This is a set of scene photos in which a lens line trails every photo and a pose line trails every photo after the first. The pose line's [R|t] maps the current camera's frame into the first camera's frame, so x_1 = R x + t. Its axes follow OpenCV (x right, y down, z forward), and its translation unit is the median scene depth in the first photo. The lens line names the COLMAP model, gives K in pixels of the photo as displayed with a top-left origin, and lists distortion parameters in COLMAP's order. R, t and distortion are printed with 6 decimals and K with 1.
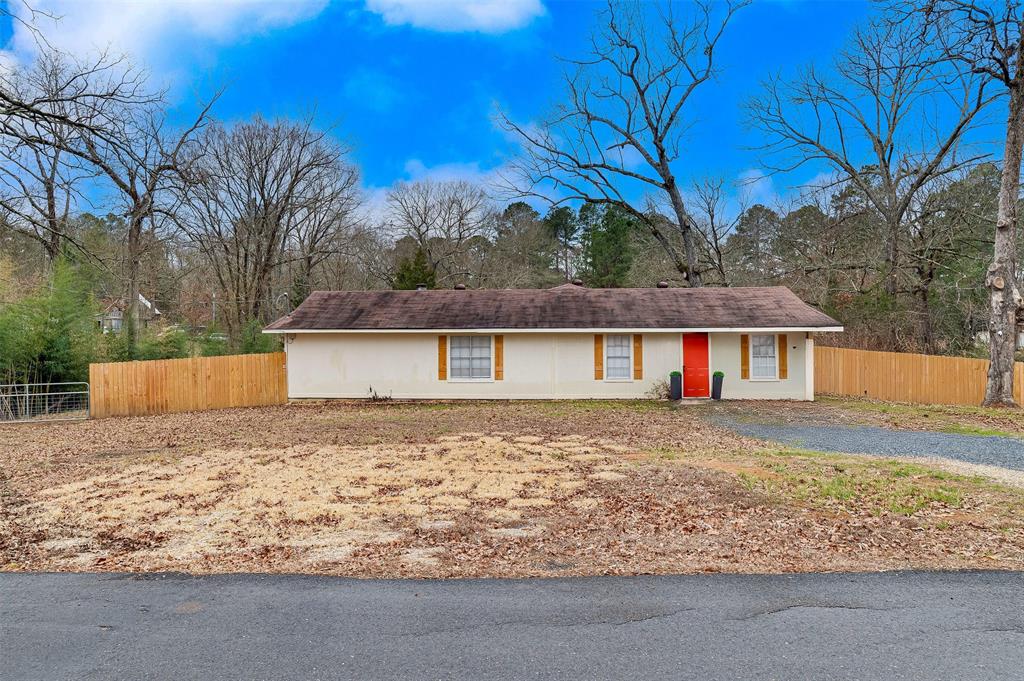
lens RADIAL K [[520.8, 0, 512.6], [0, 520.8, 343.8], [0, 0, 1]] dist [-0.005548, 0.003206]
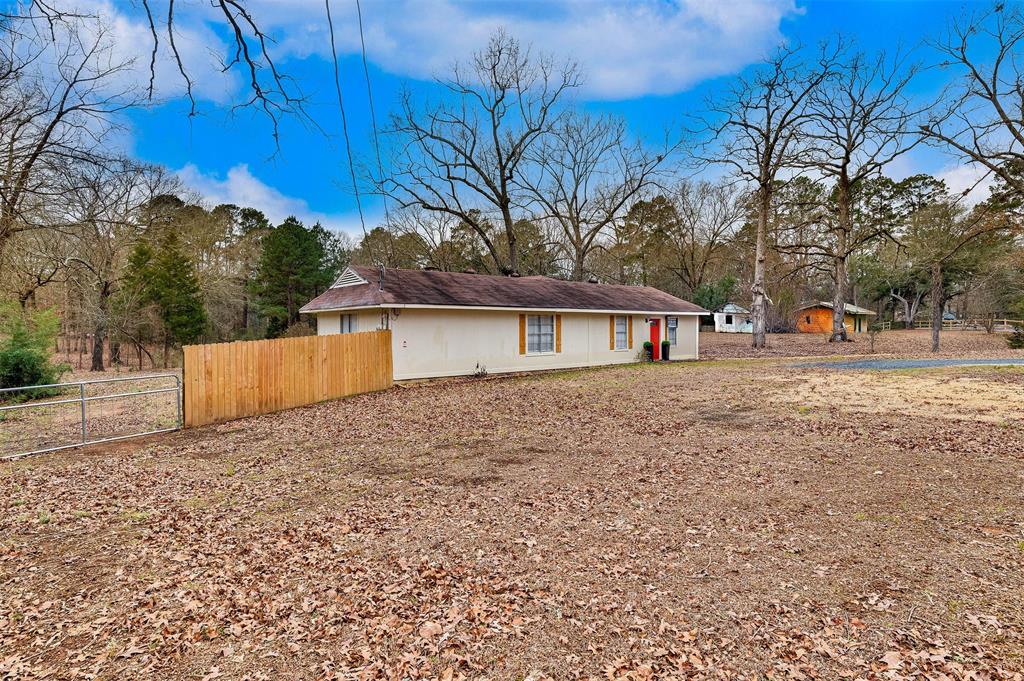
lens RADIAL K [[520.8, 0, 512.8], [0, 520.8, 336.7], [0, 0, 1]] dist [-0.005548, 0.003206]
pose [[0.740977, -0.011731, 0.671428, -0.892001], [-0.000415, 0.999839, 0.017927, 0.012805], [-0.671530, -0.013562, 0.740853, 0.202524]]
